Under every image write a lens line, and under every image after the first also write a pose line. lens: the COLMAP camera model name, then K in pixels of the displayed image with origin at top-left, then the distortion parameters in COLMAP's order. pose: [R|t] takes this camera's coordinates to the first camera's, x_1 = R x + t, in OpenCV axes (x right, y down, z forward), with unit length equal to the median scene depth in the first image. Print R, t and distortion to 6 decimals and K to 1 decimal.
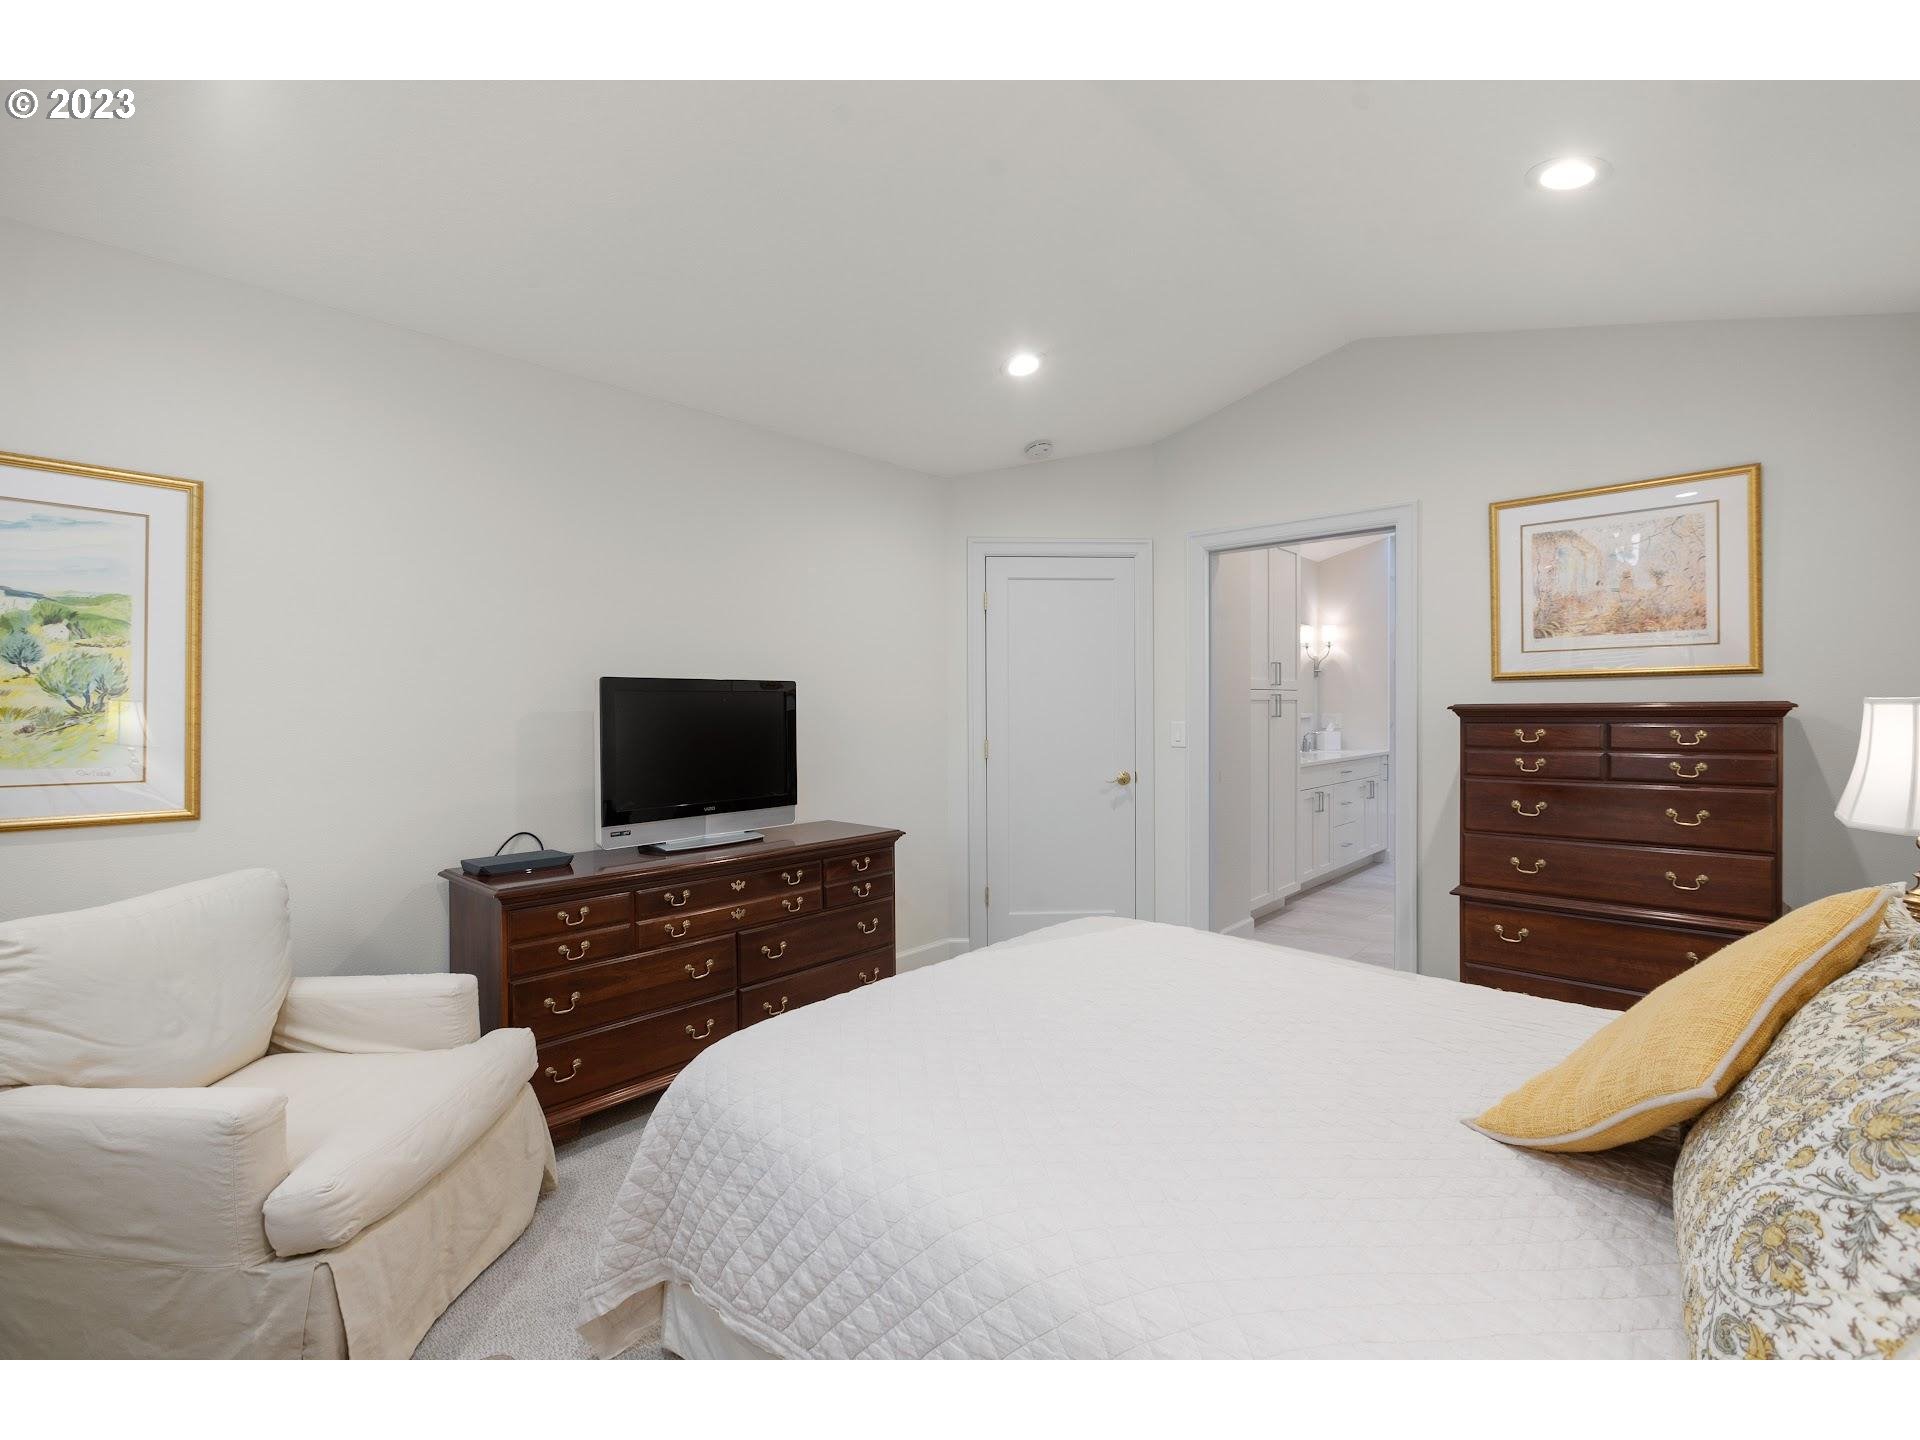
lens RADIAL K [[852.3, 0, 963.9], [0, 852.3, 712.0], [0, 0, 1]] dist [-0.001775, -0.000128]
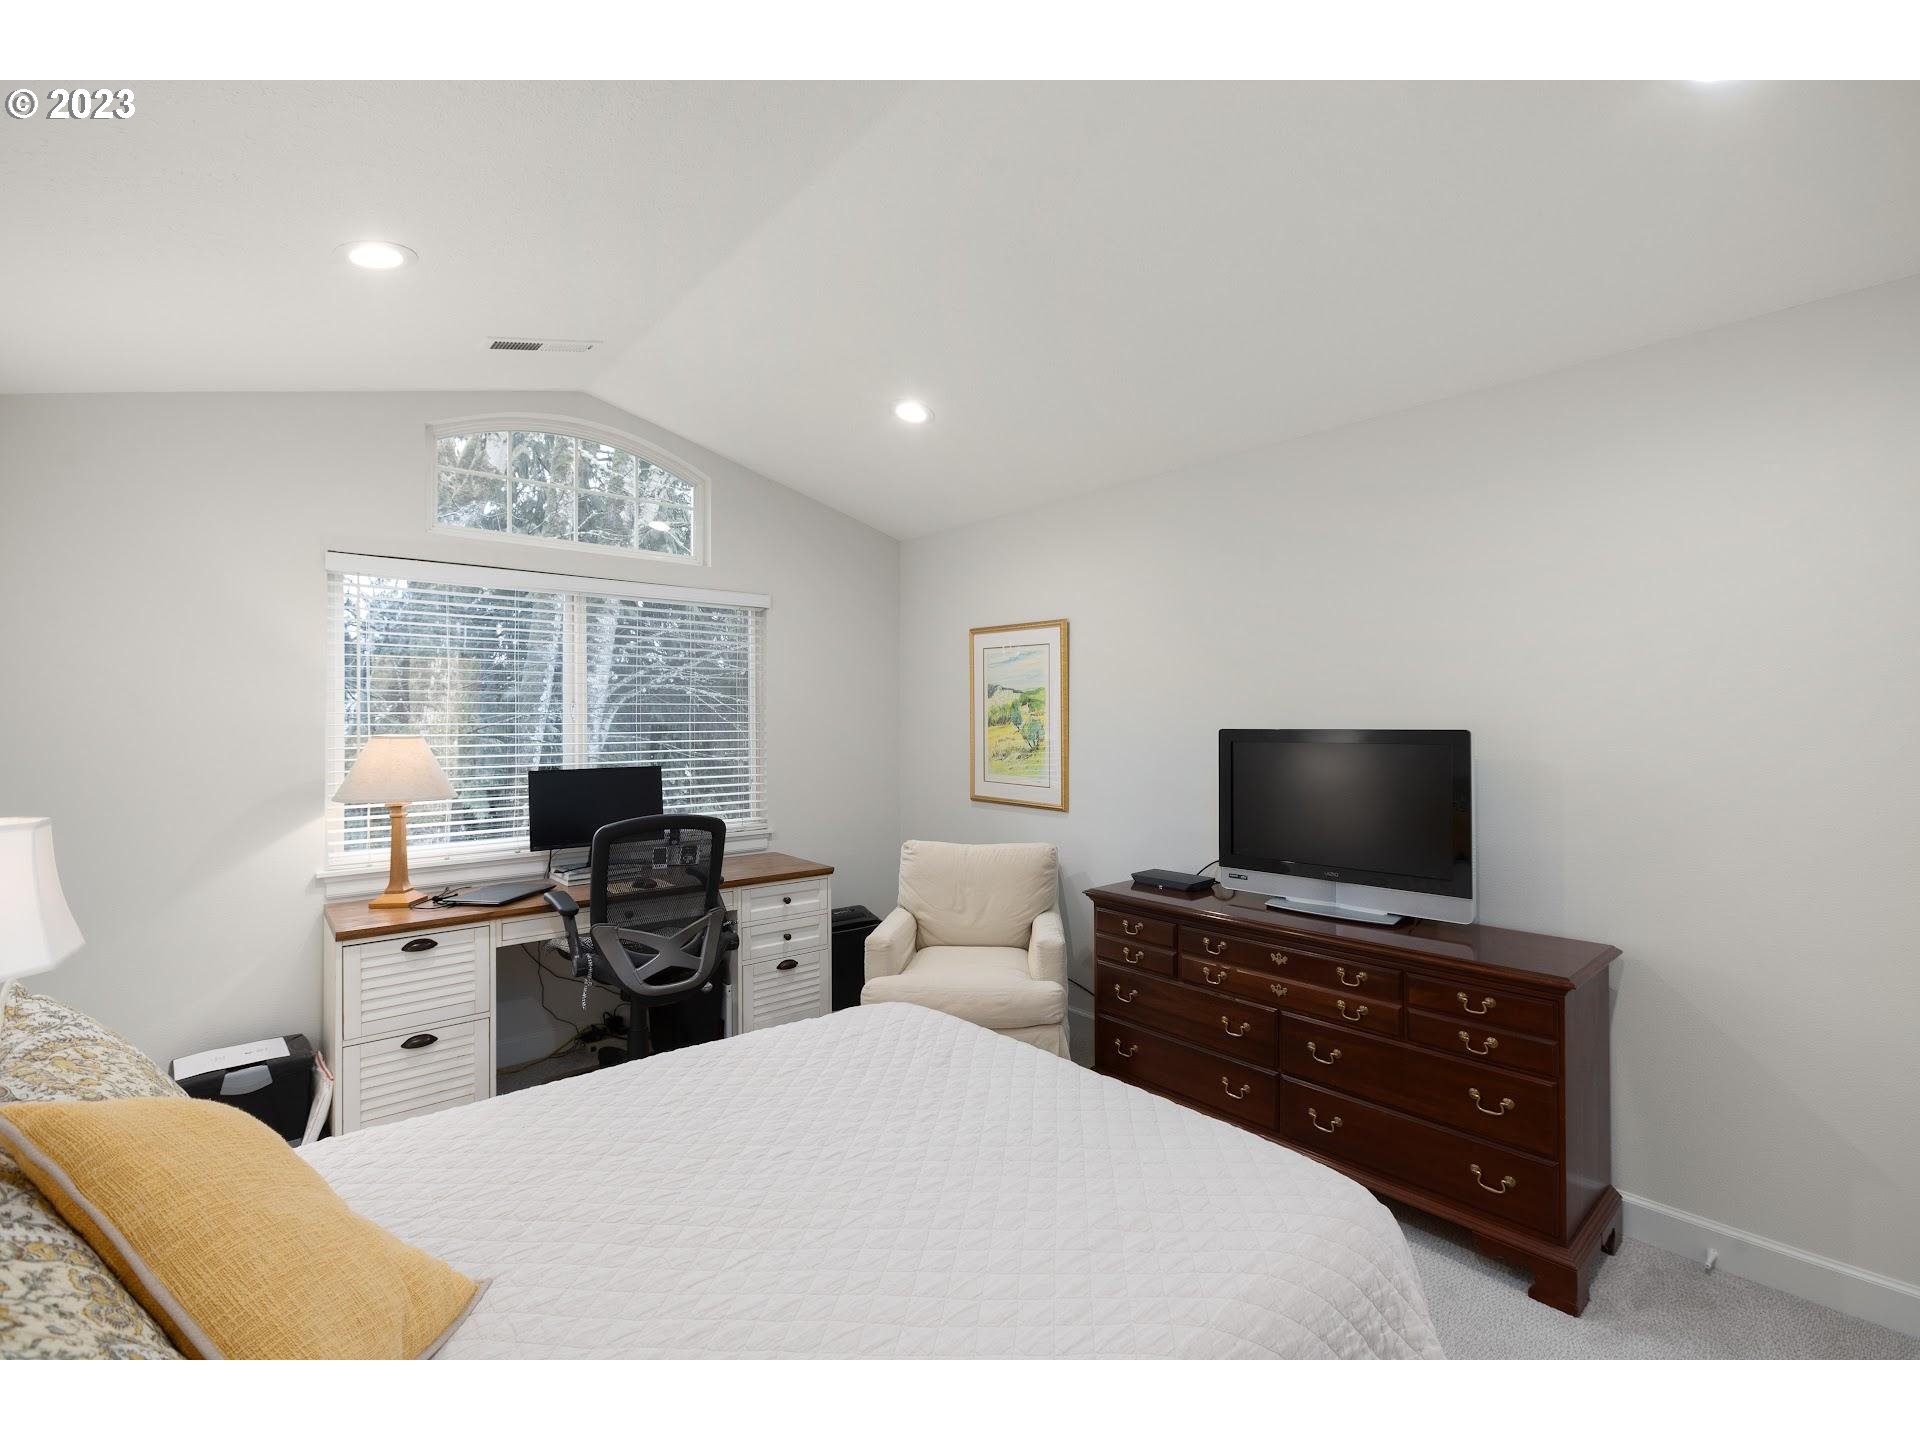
lens RADIAL K [[852.3, 0, 963.9], [0, 852.3, 712.0], [0, 0, 1]] dist [-0.001775, -0.000128]
pose [[-0.113719, 0.004262, -0.993504, 0.715431], [0.009890, 0.999946, 0.003157, -0.070848], [0.993464, -0.009466, -0.113755, 0.811125]]
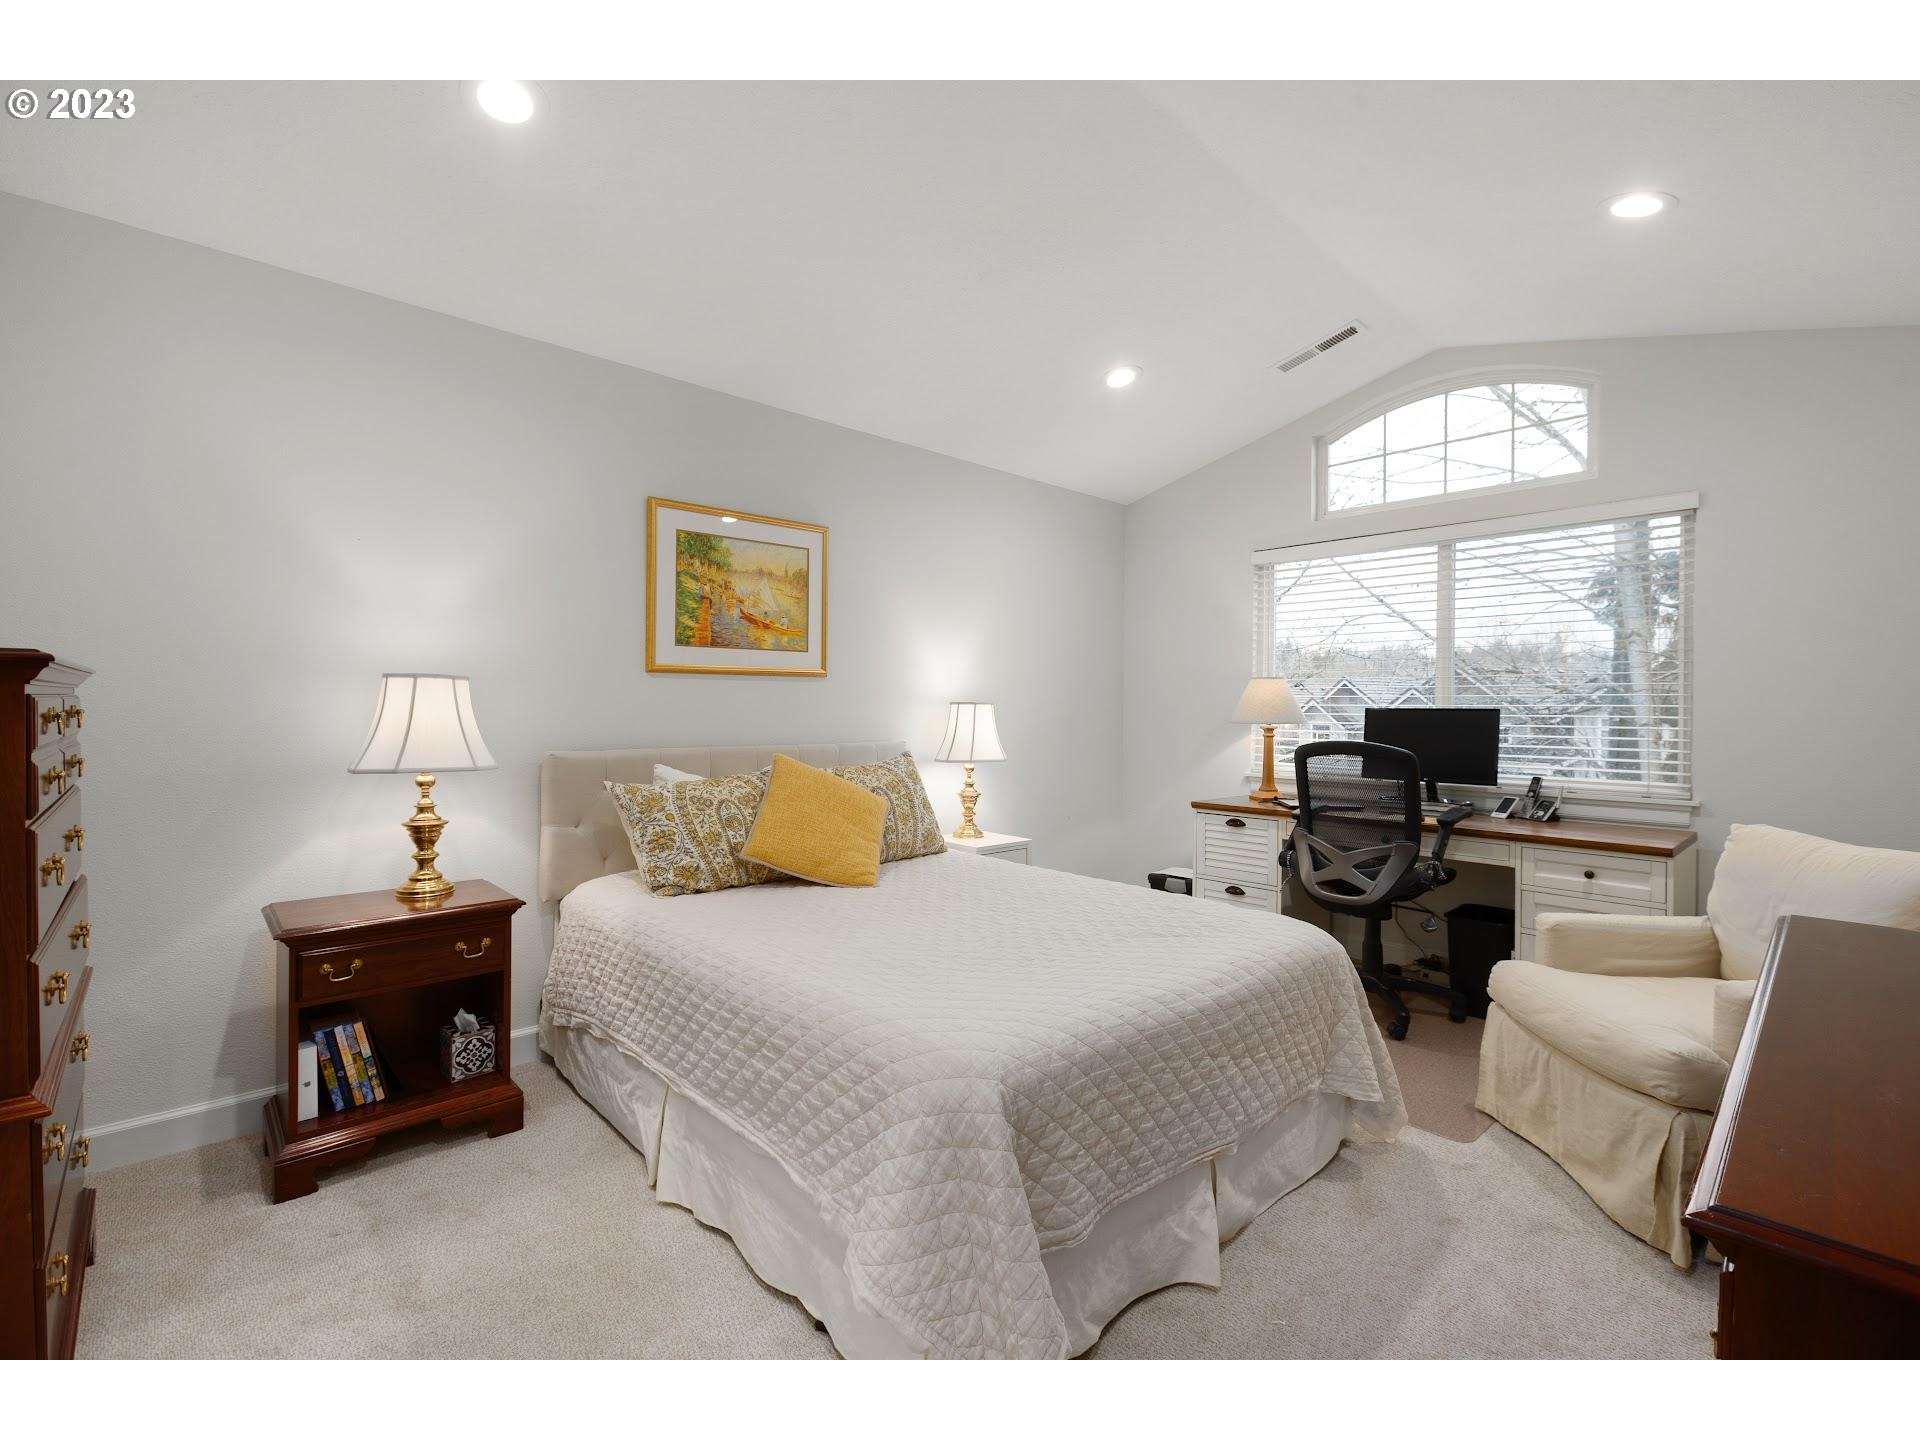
lens RADIAL K [[839.2, 0, 960.0], [0, 839.2, 720.0], [0, 0, 1]] dist [0.018282, -0.000031]
pose [[-0.996854, 0.009388, 0.078704, 0.147855], [0.009973, 0.999925, 0.007043, 0.011461], [-0.078632, 0.007806, -0.996873, 1.500979]]
